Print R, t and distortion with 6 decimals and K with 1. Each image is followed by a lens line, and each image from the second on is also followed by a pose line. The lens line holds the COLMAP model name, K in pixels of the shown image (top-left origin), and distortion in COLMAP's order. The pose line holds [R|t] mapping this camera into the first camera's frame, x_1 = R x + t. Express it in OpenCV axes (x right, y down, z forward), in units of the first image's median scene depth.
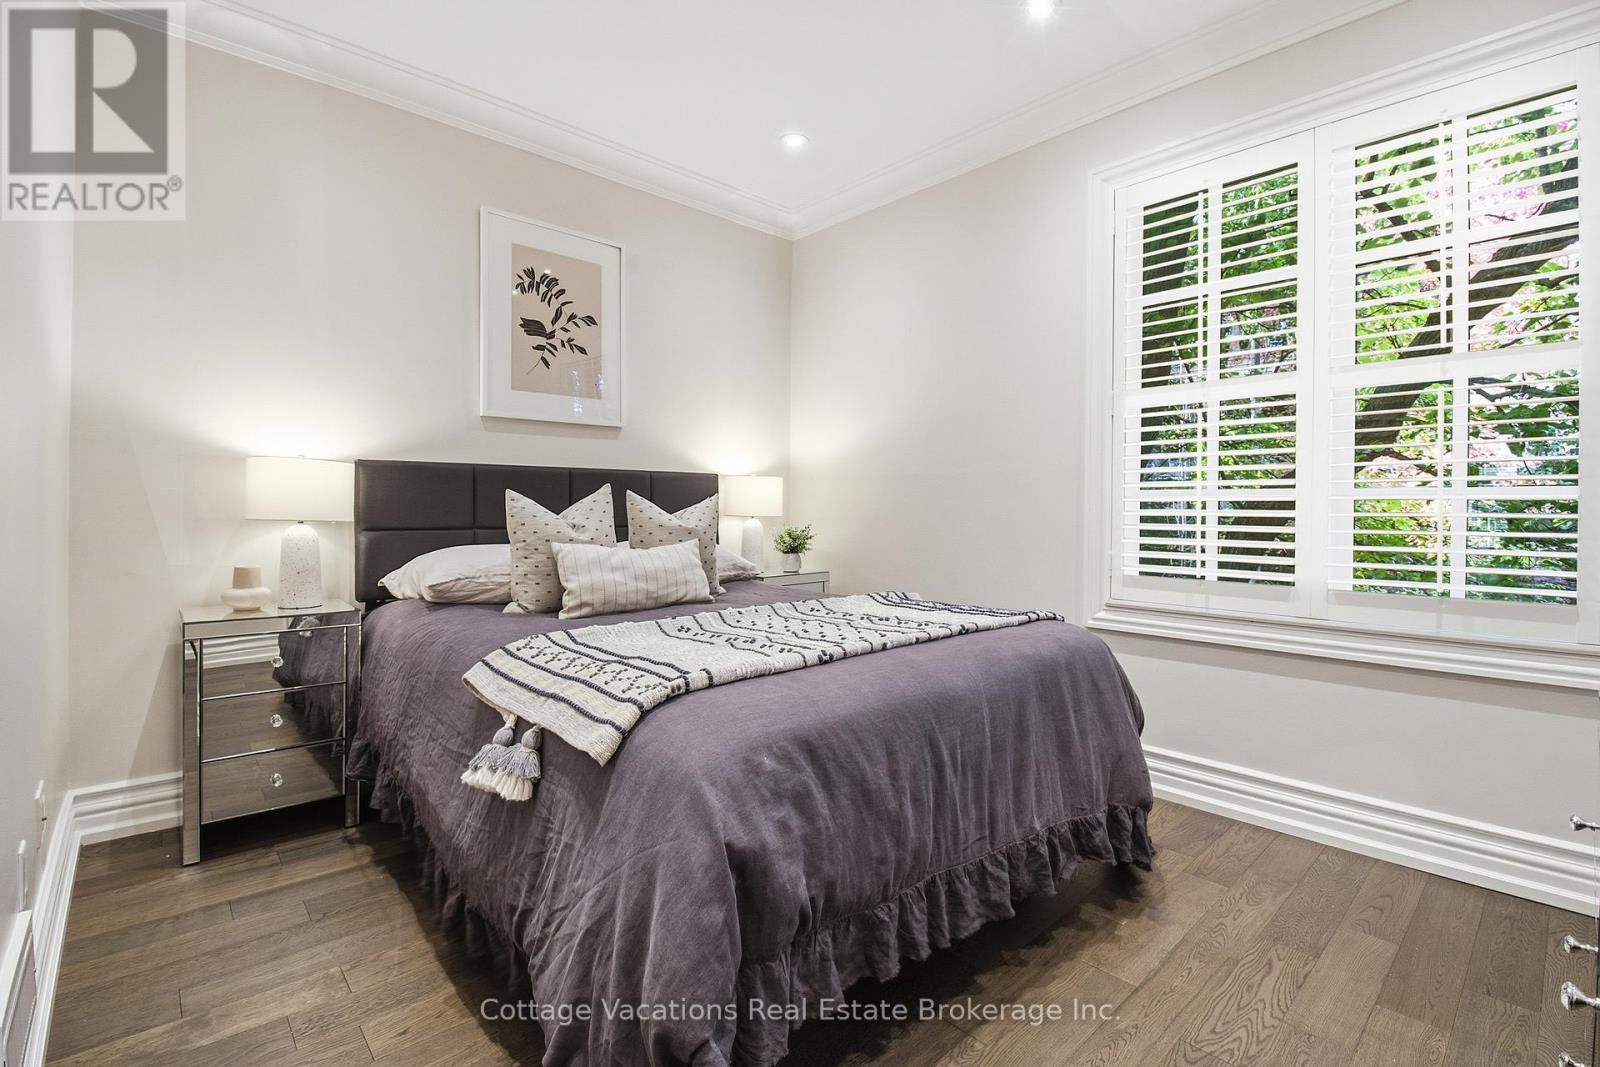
lens RADIAL K [[721.8, 0, 796.3], [0, 721.8, 511.3], [0, 0, 1]] dist [-0.000161, -0.012269]
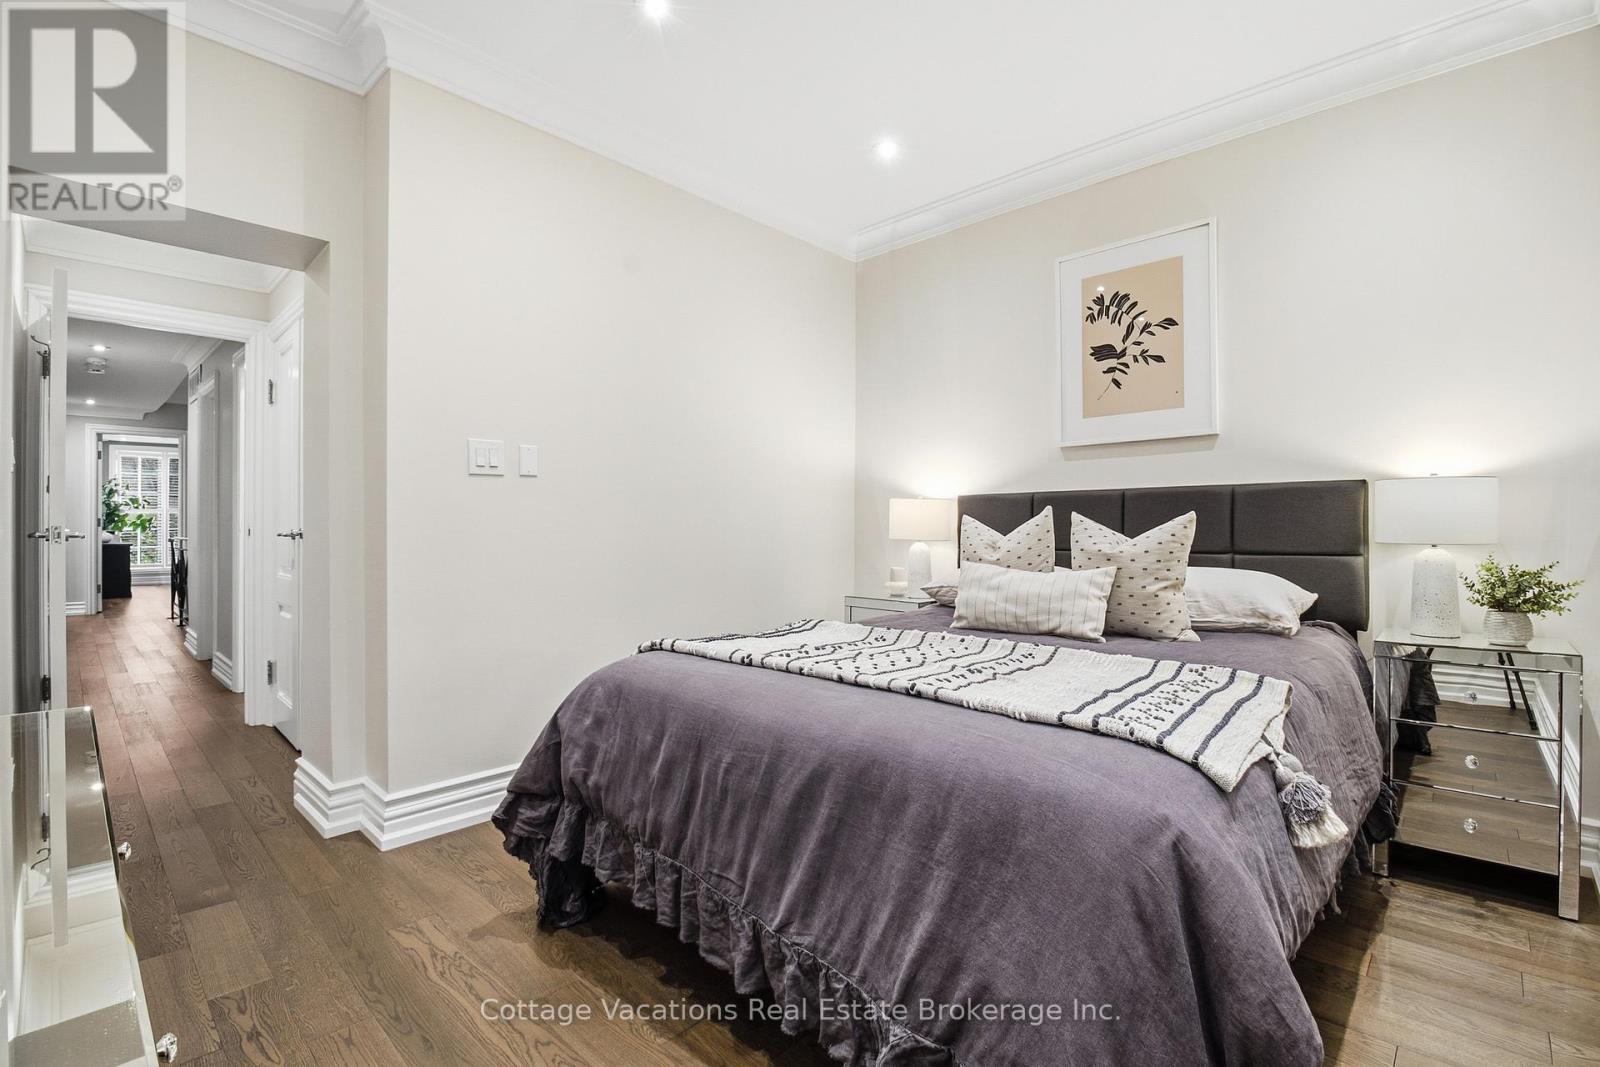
lens RADIAL K [[711.4, 0, 803.2], [0, 711.4, 526.8], [0, 0, 1]] dist [-0.000573, -0.011630]
pose [[0.071405, -0.007643, -0.997418, 0.597326], [-0.004471, 0.999958, -0.007983, -0.000565], [0.997437, 0.005029, 0.071368, 0.511106]]
